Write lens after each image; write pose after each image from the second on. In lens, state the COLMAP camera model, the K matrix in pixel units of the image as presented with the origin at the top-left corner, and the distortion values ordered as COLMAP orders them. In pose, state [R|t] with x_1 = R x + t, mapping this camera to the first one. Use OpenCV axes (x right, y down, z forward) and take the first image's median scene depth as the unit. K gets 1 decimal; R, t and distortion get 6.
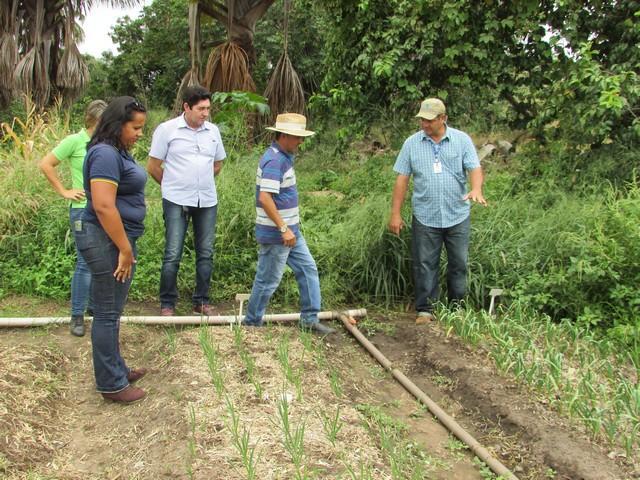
lens RADIAL K [[740.9, 0, 320.0], [0, 740.9, 240.0], [0, 0, 1]] dist [-0.088503, 0.020366]
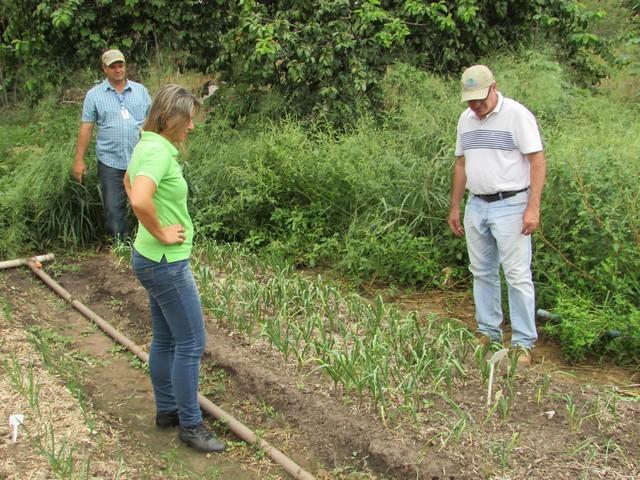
lens RADIAL K [[740.9, 0, 320.0], [0, 740.9, 240.0], [0, 0, 1]] dist [-0.088503, 0.020366]
pose [[0.926256, -0.108665, 0.360890, 0.038839], [0.081345, 0.992605, 0.090098, 0.010053], [-0.368011, -0.054097, 0.928246, -0.117647]]
